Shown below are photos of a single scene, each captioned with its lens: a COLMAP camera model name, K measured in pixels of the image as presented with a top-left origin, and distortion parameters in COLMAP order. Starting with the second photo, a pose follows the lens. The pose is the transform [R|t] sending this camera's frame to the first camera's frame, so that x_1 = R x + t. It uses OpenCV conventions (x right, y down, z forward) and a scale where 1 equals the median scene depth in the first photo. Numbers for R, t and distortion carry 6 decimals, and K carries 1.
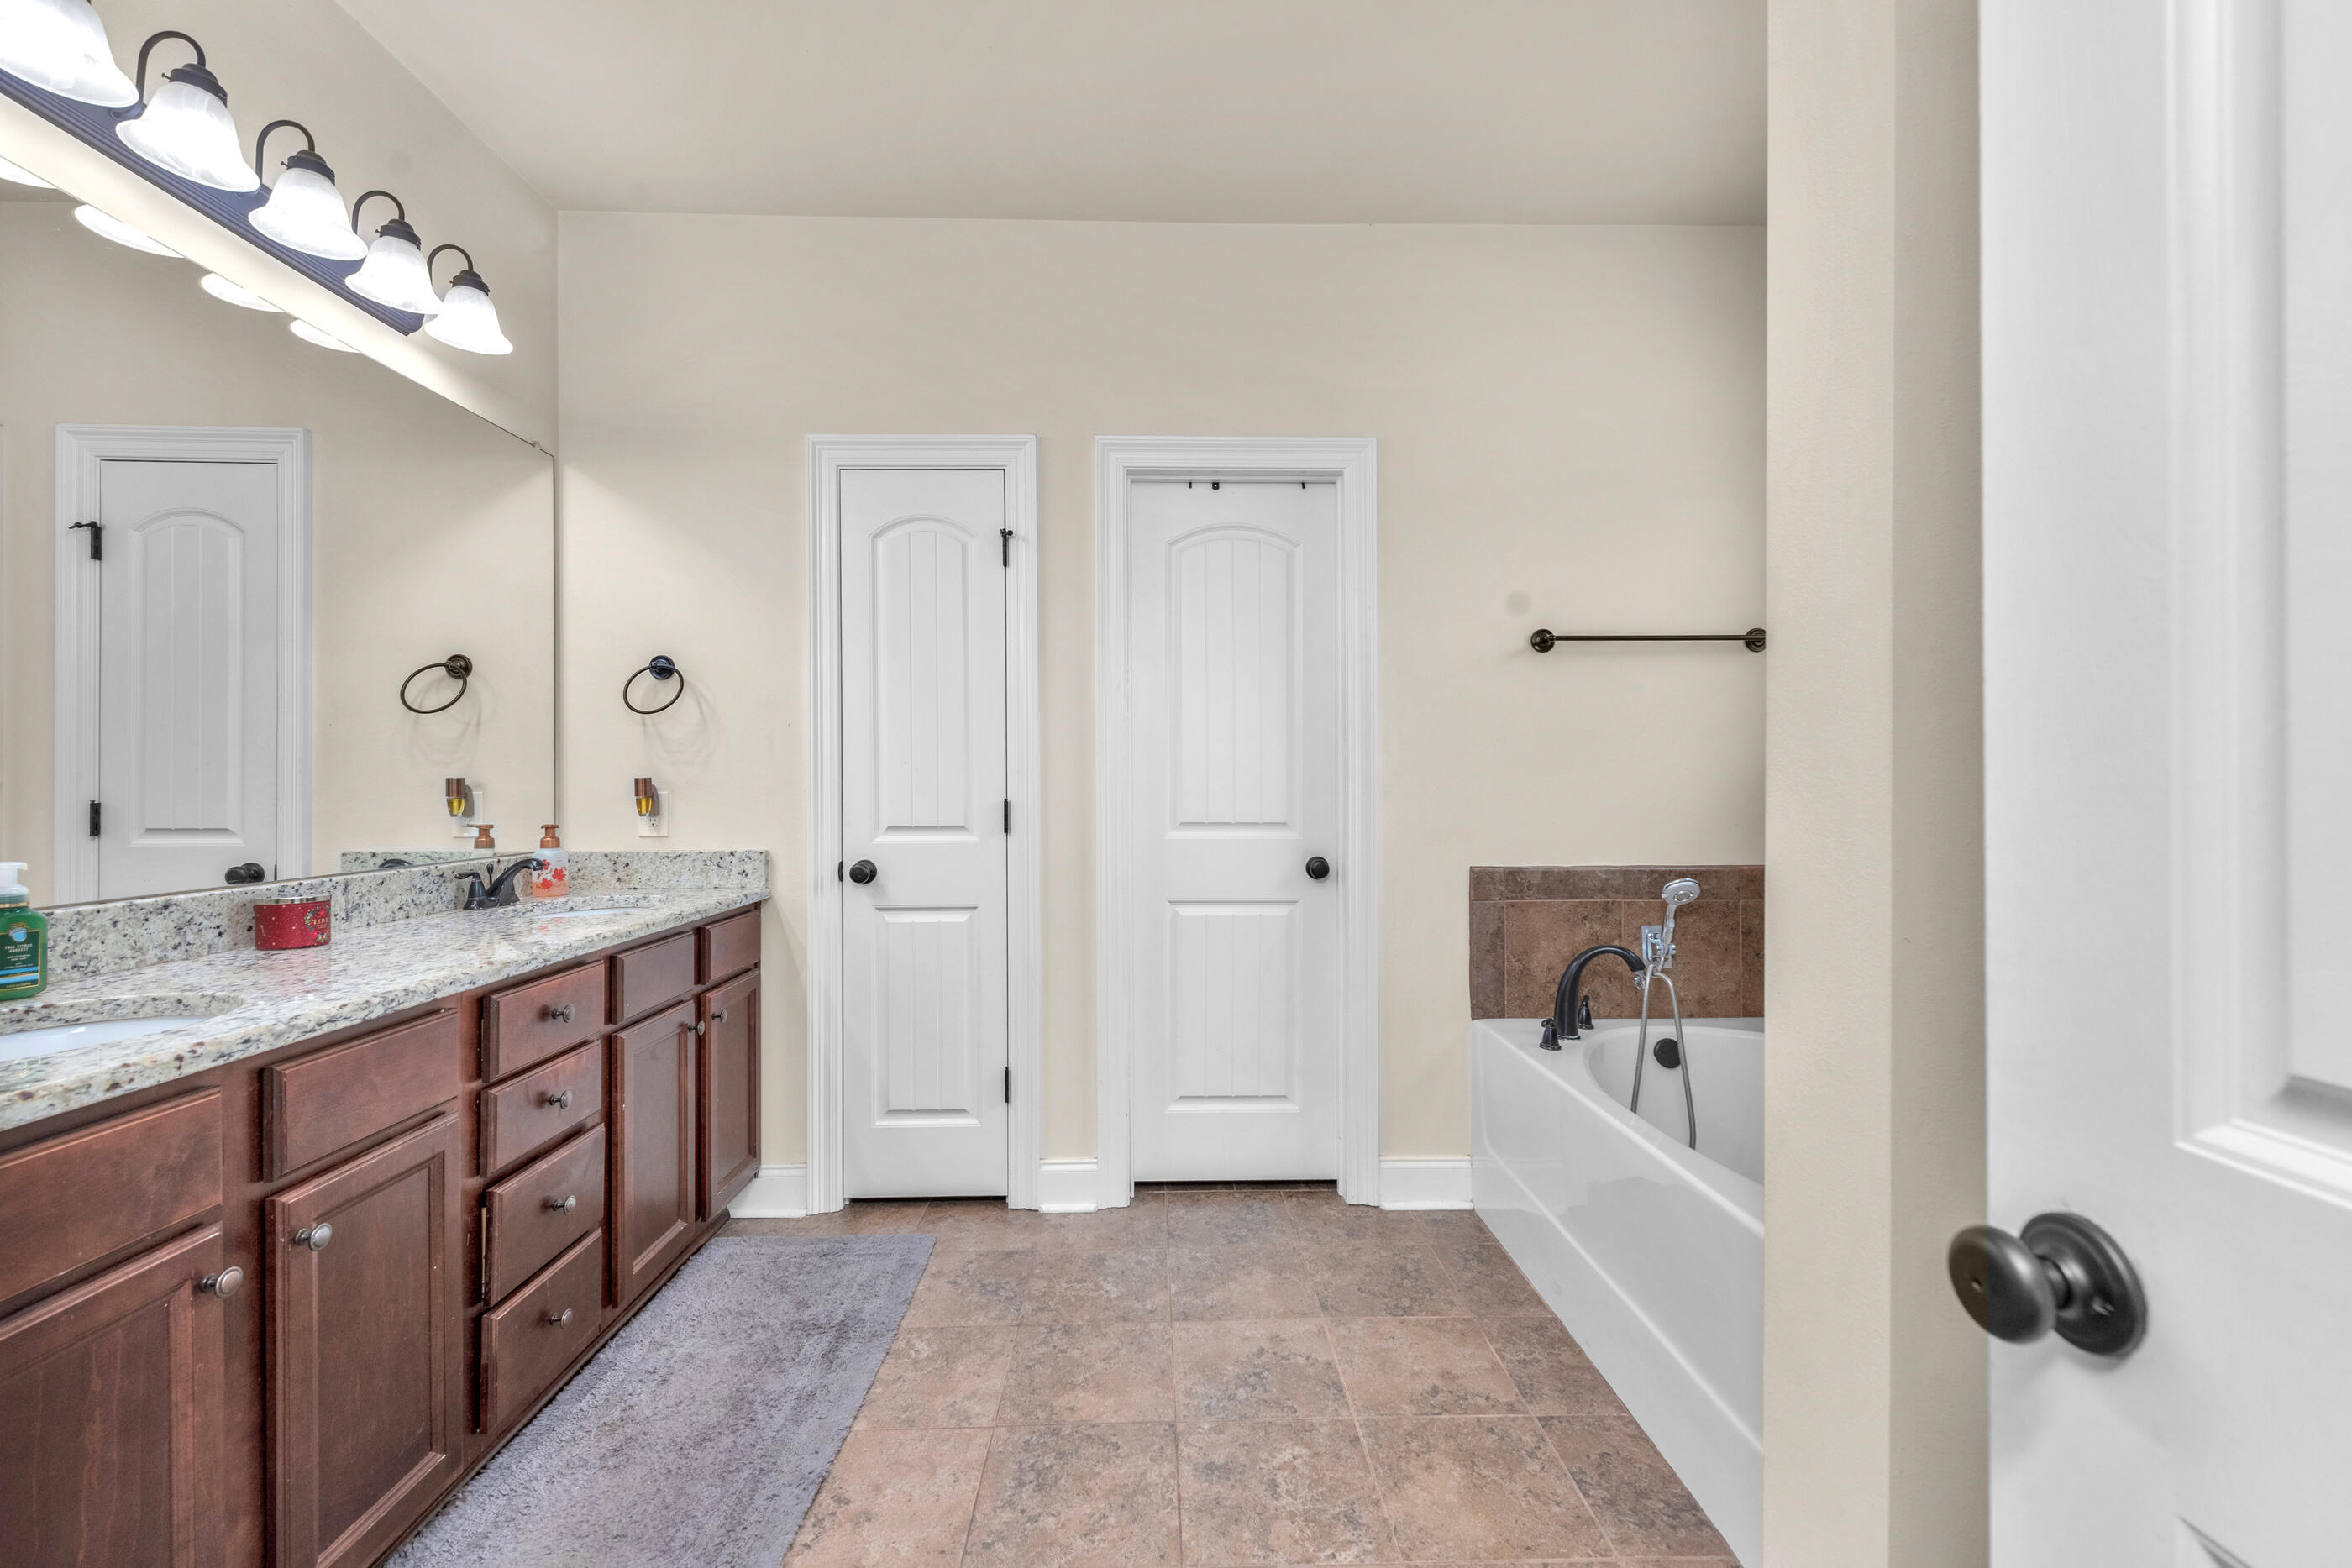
lens RADIAL K [[973.5, 0, 1180.8], [0, 973.5, 783.7], [0, 0, 1]] dist [0.014677, -0.003103]
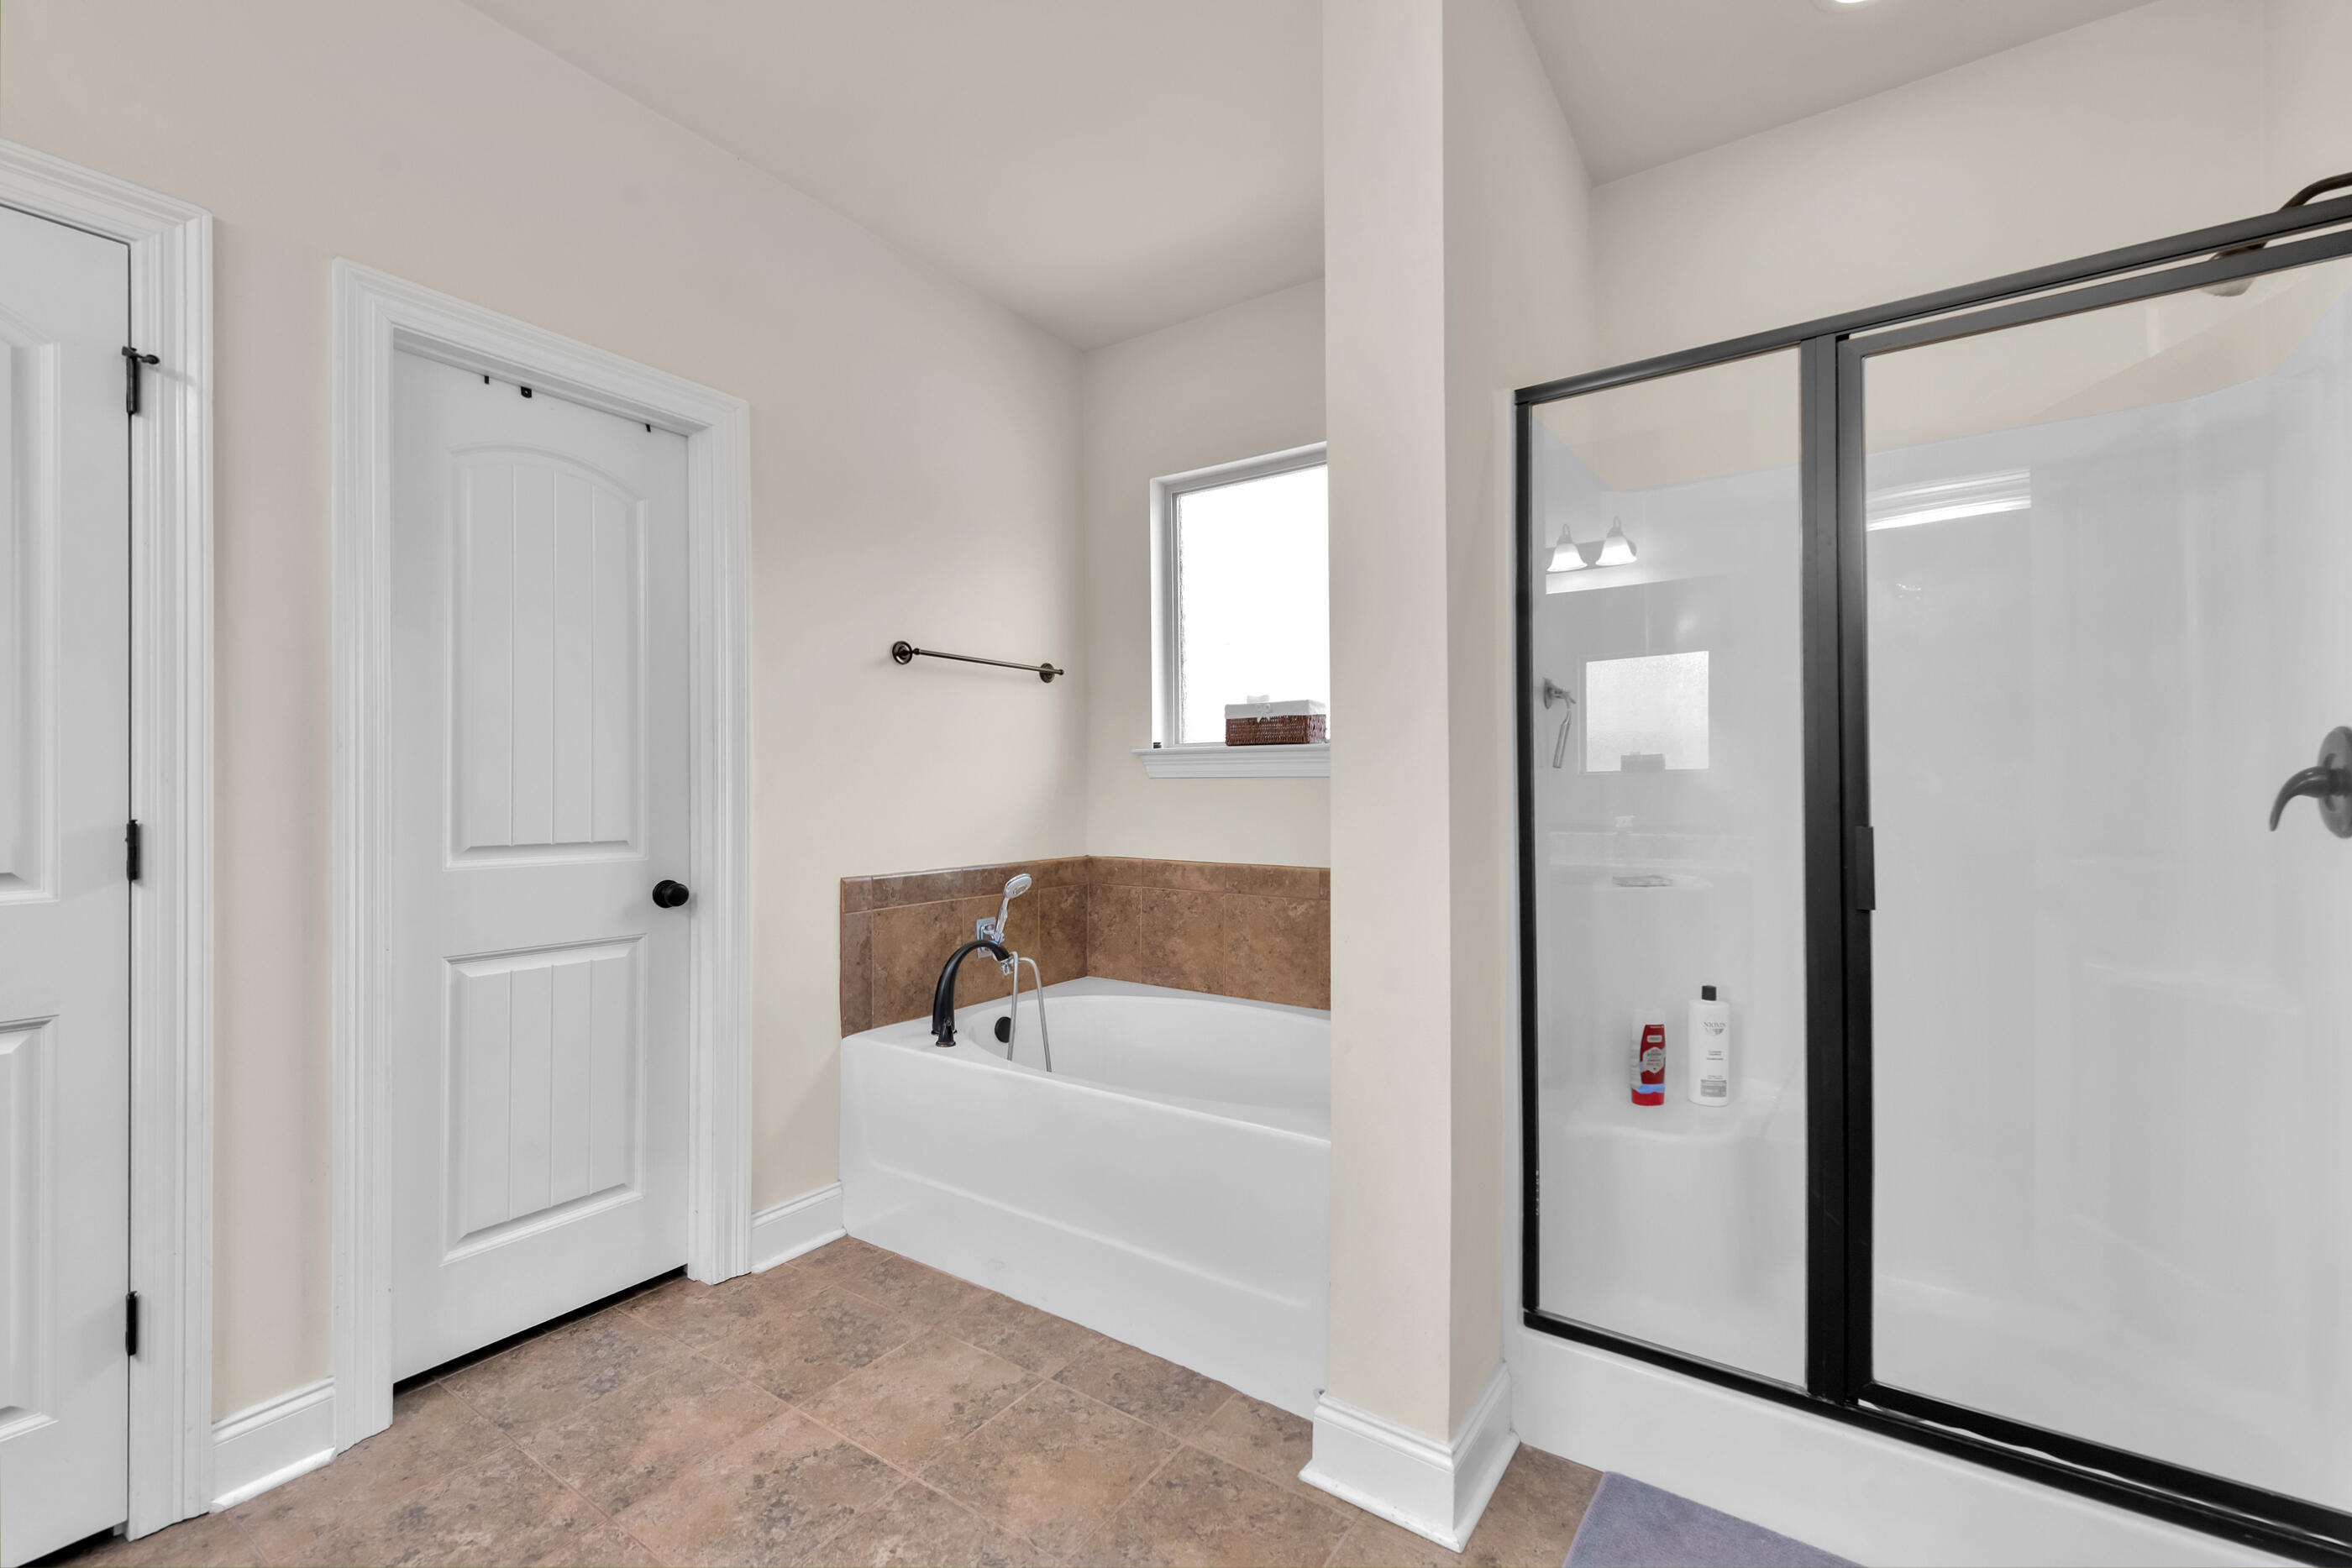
lens RADIAL K [[973.5, 0, 1180.8], [0, 973.5, 783.7], [0, 0, 1]] dist [0.014677, -0.003103]
pose [[0.588945, 0.004395, 0.808161, -0.300863], [0.003268, 0.999964, -0.007820, 0.000516], [-0.808166, 0.007246, 0.588910, 0.173559]]
